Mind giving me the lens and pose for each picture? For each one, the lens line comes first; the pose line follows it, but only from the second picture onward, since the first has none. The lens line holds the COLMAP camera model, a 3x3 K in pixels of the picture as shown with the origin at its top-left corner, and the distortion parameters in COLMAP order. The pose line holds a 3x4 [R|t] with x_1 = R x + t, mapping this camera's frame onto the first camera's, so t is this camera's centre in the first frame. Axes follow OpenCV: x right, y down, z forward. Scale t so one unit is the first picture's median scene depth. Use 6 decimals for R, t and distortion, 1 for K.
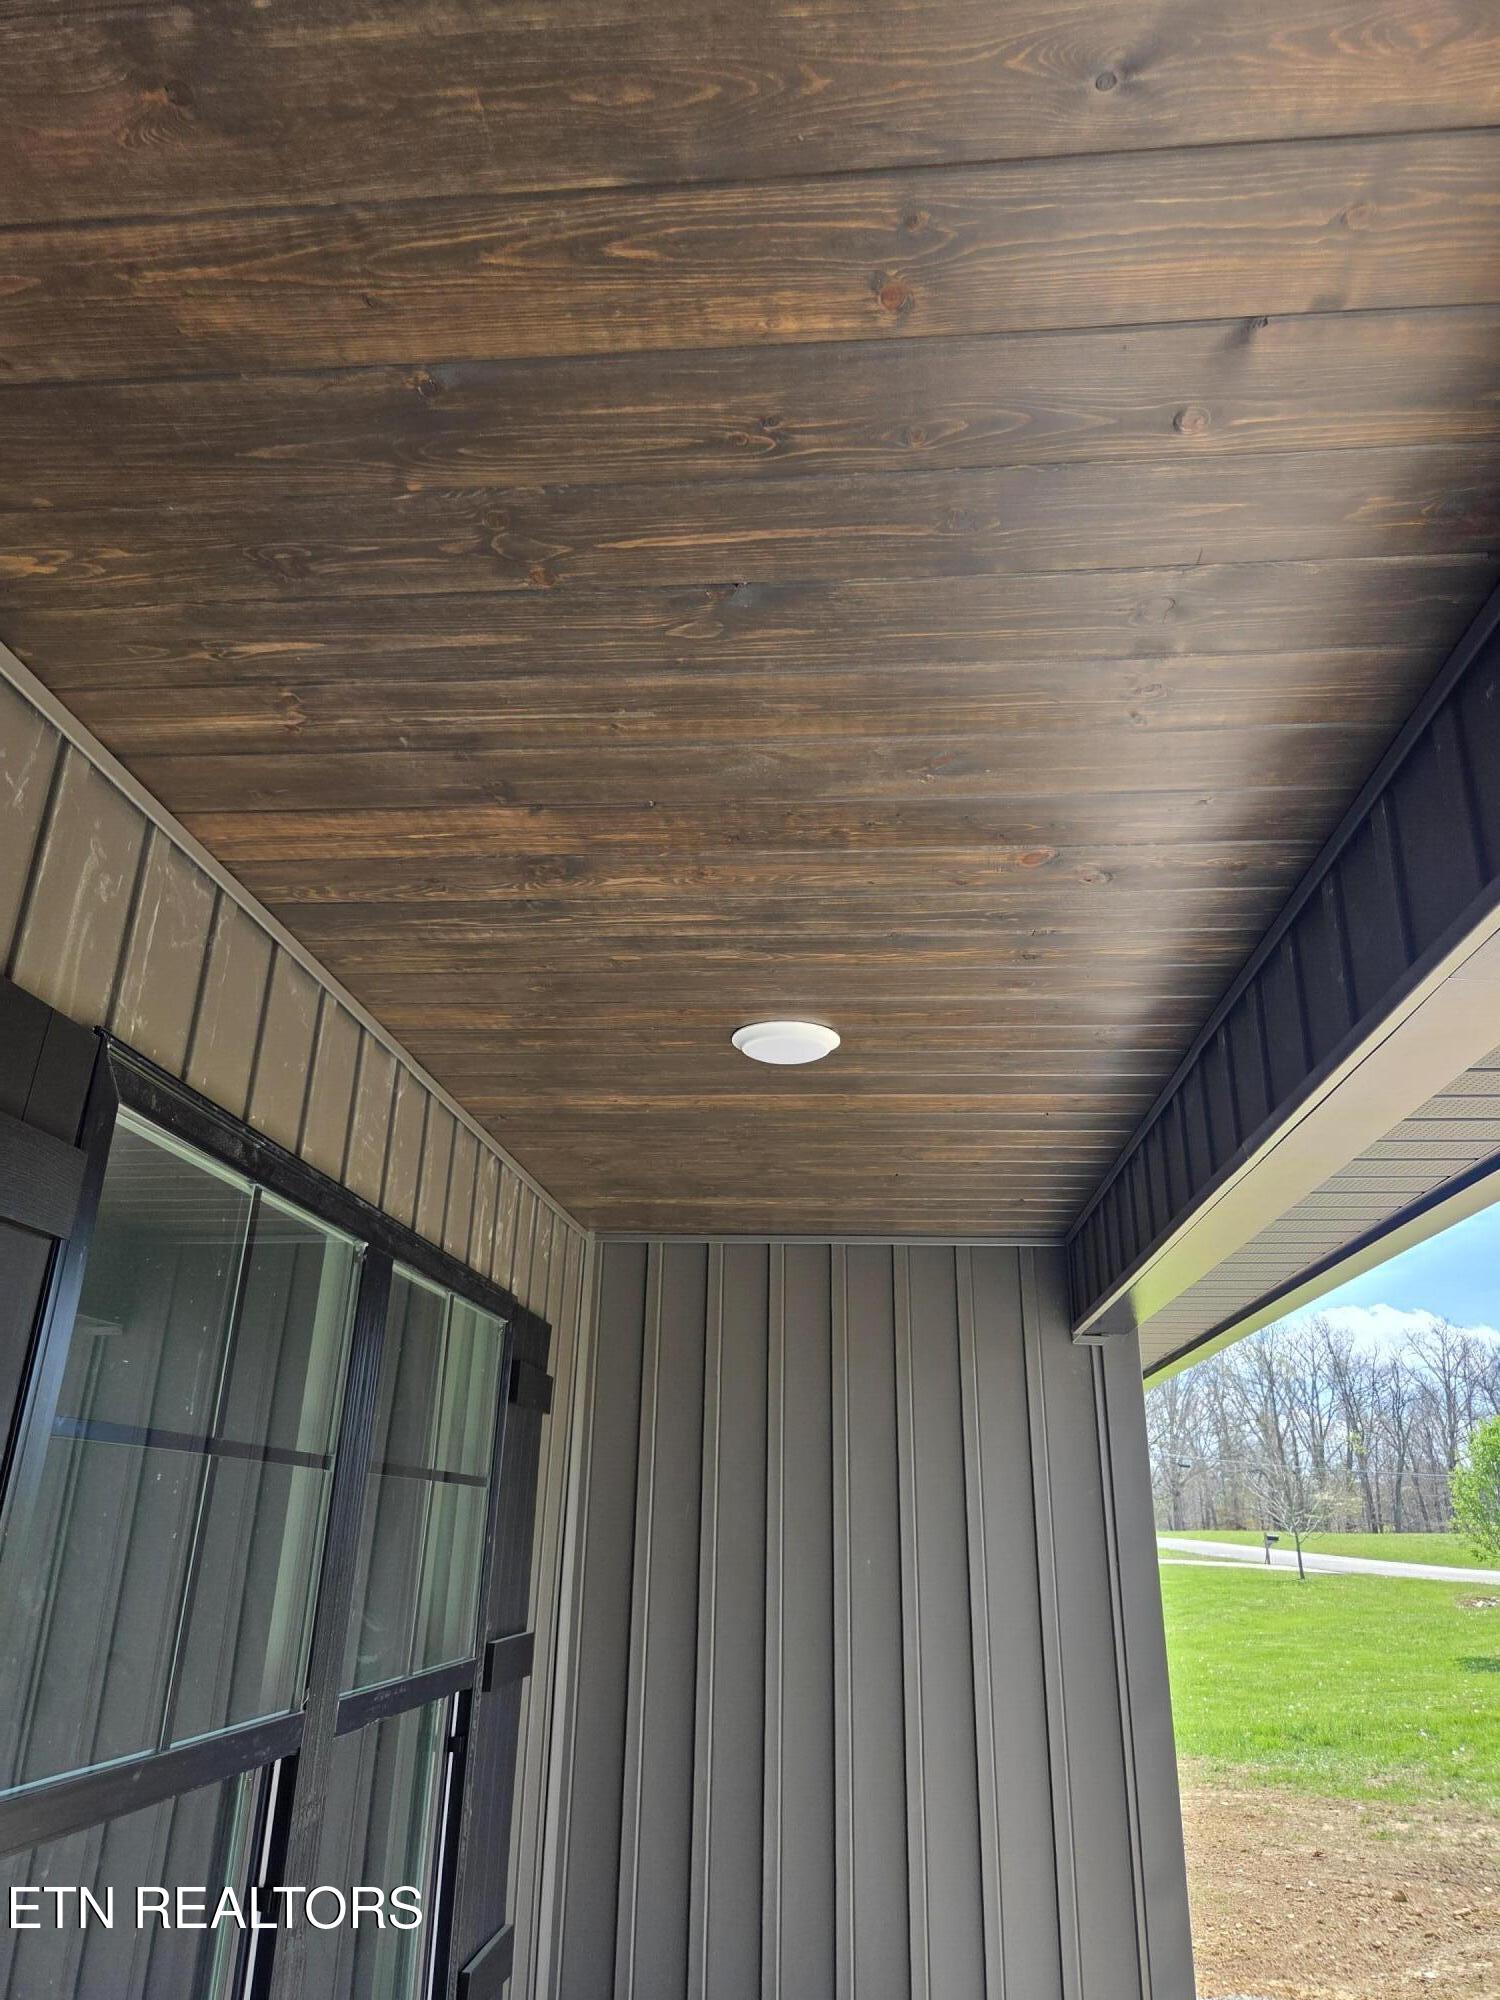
lens RADIAL K [[1389.2, 0, 748.1], [0, 1389.2, 950.5], [0, 0, 1]] dist [0.073234, -0.065398]
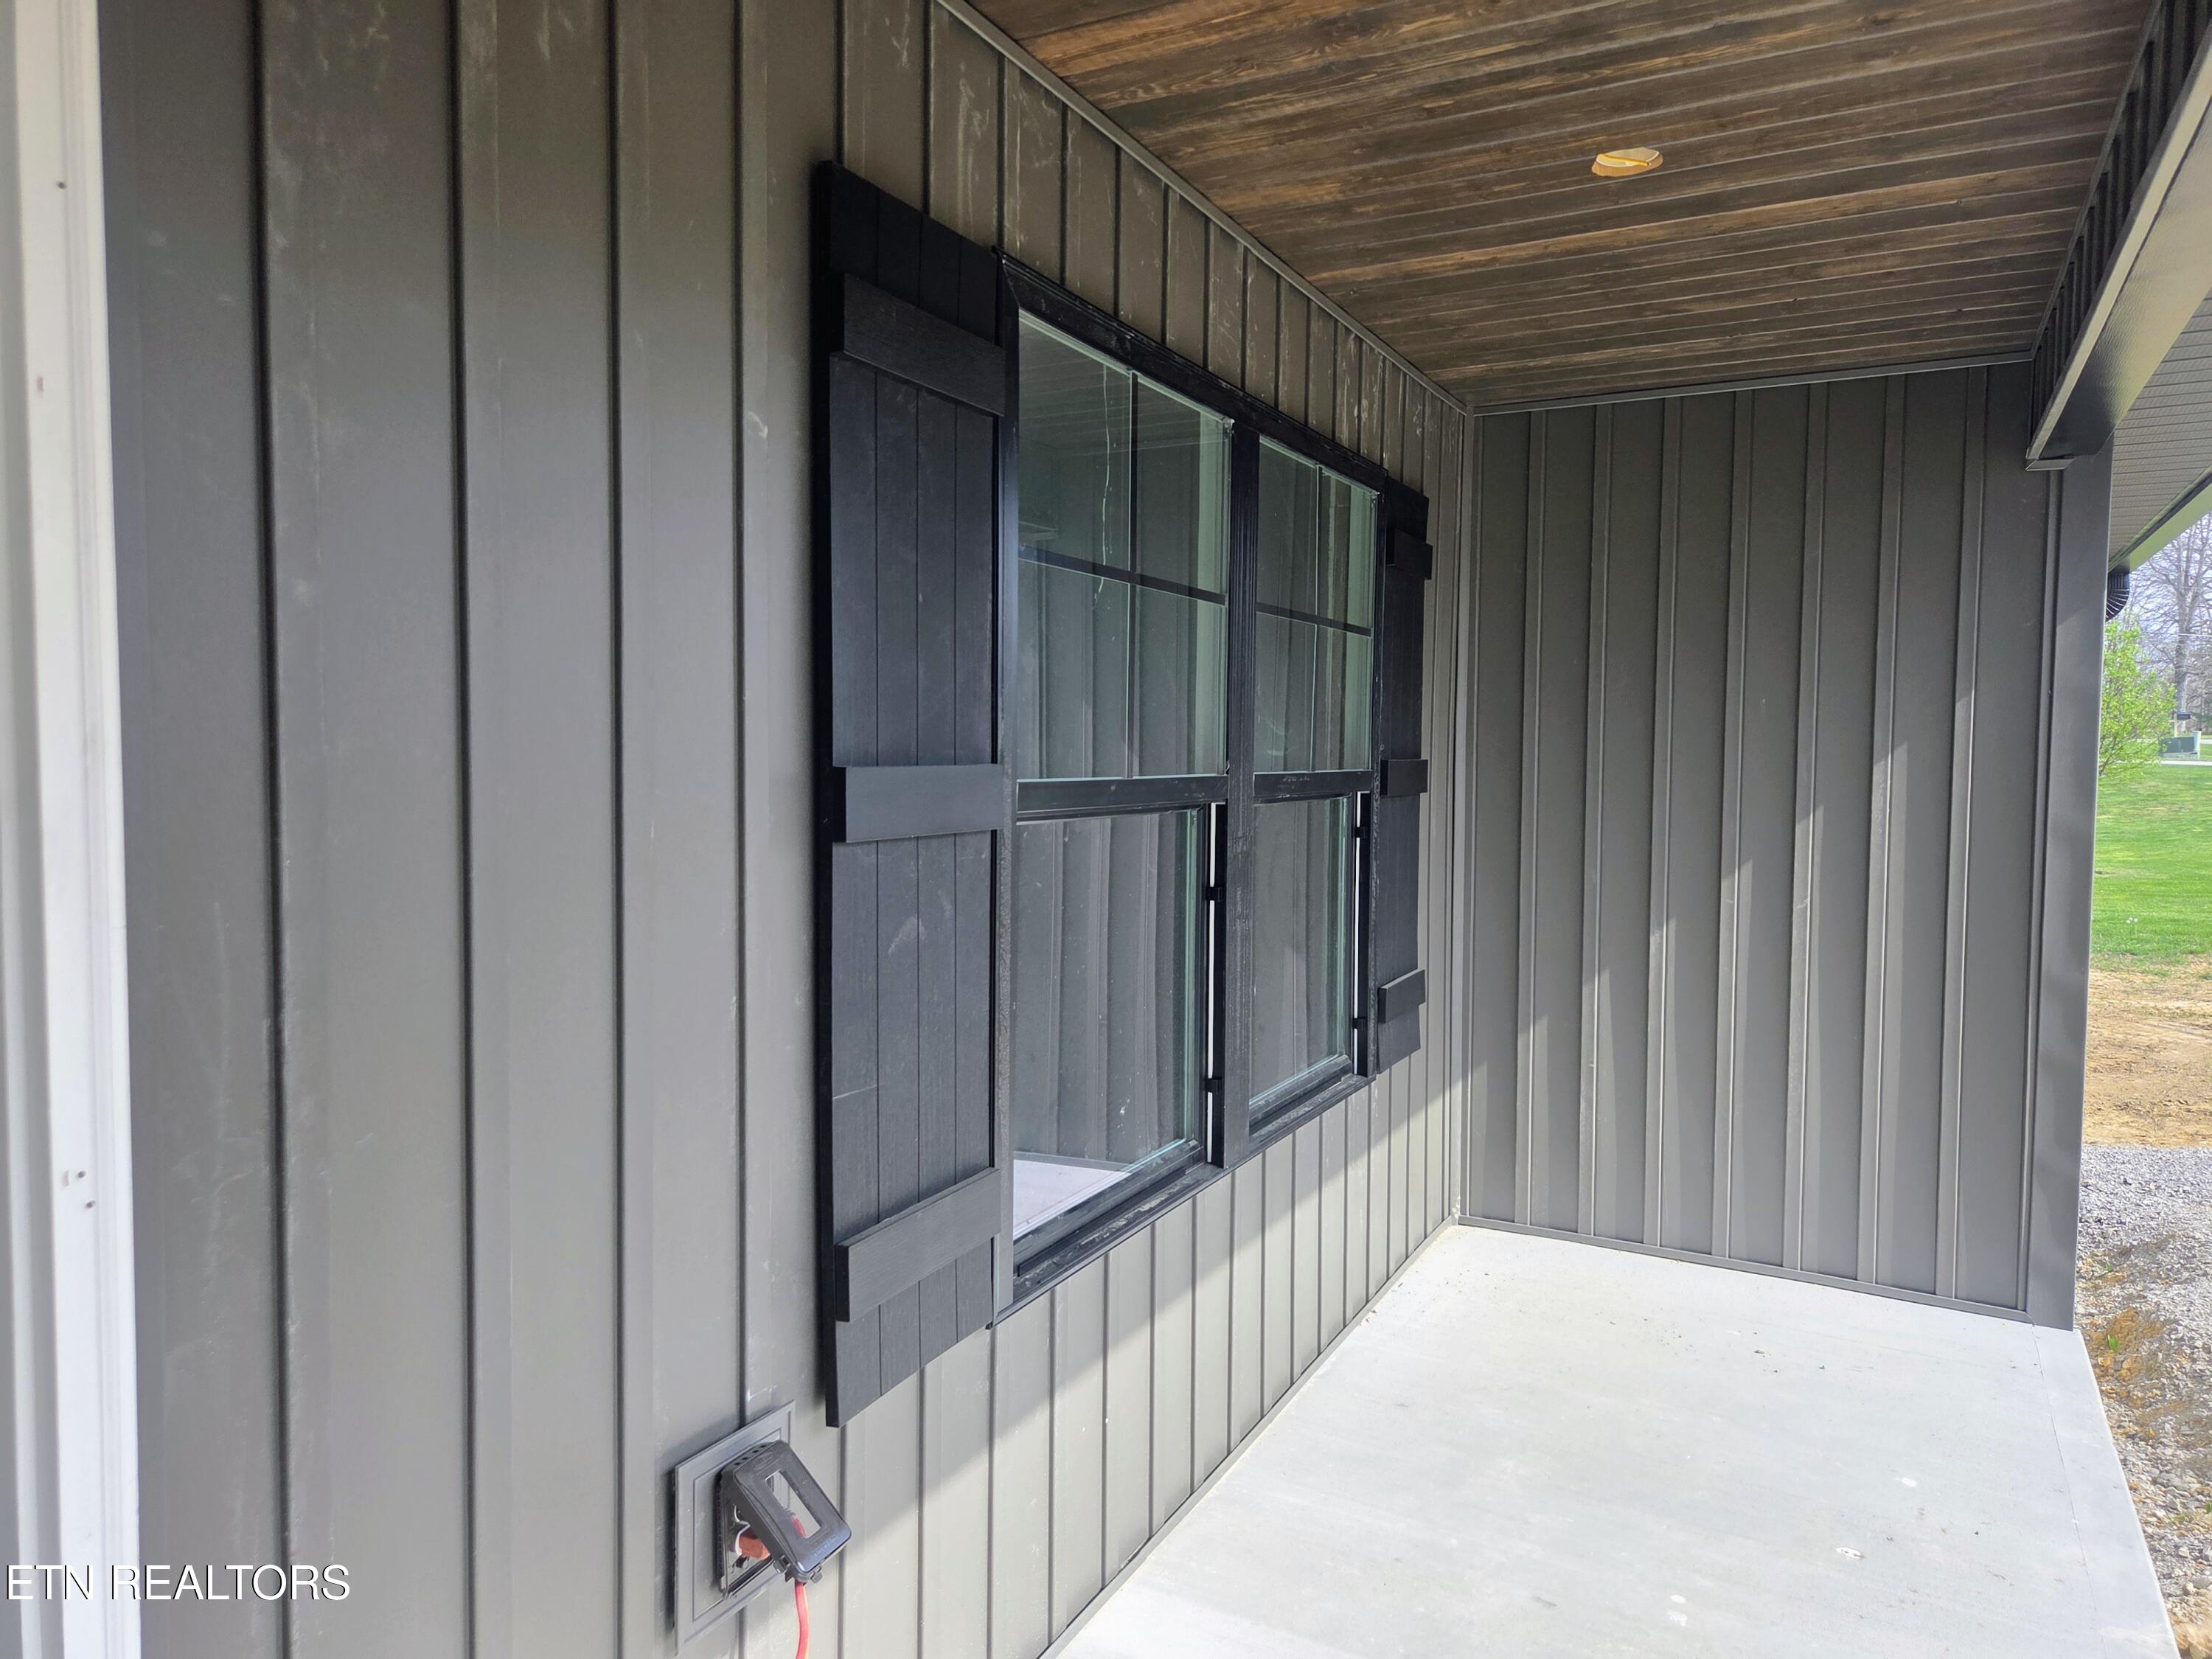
lens RADIAL K [[1536.5, 0, 1069.5], [0, 1536.5, 831.3], [0, 0, 1]] dist [0.073234, -0.065398]
pose [[0.919960, 0.005937, -0.391967, 0.116255], [0.161446, 0.905414, 0.392634, -0.004511], [0.357223, -0.424489, 0.831986, -0.277460]]
